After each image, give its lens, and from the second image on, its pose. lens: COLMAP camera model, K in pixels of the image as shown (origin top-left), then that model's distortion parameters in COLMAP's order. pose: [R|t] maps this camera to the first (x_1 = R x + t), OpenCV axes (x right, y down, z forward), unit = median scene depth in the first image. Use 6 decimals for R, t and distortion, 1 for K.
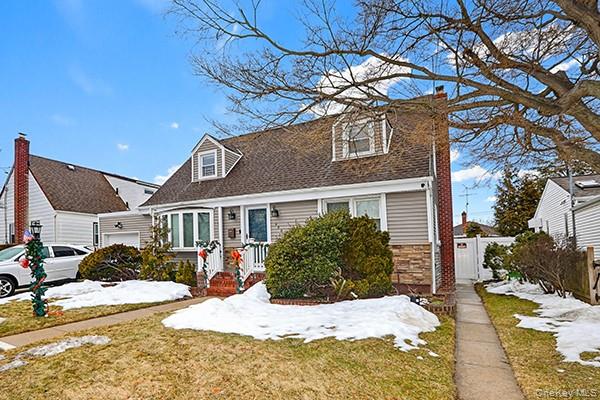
lens RADIAL K [[290.5, 0, 300.2], [0, 290.5, 183.0], [0, 0, 1]] dist [-0.007006, -0.000030]
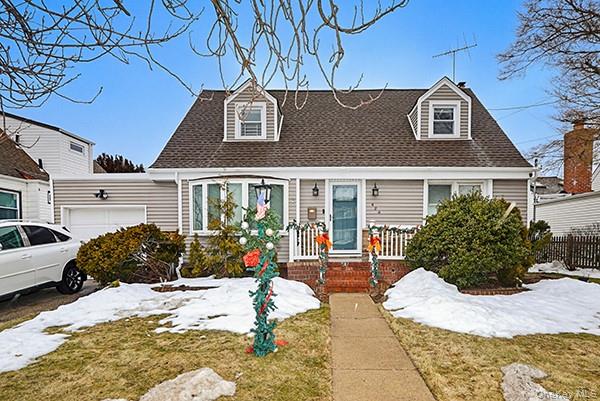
lens RADIAL K [[292.2, 0, 289.8], [0, 292.2, 196.8], [0, 0, 1]] dist [-0.010922, -0.000072]
pose [[0.901882, 0.058564, 0.427995, -0.610832], [-0.100339, 0.992070, 0.075689, 0.071627], [-0.420169, -0.111207, 0.900606, 0.299761]]
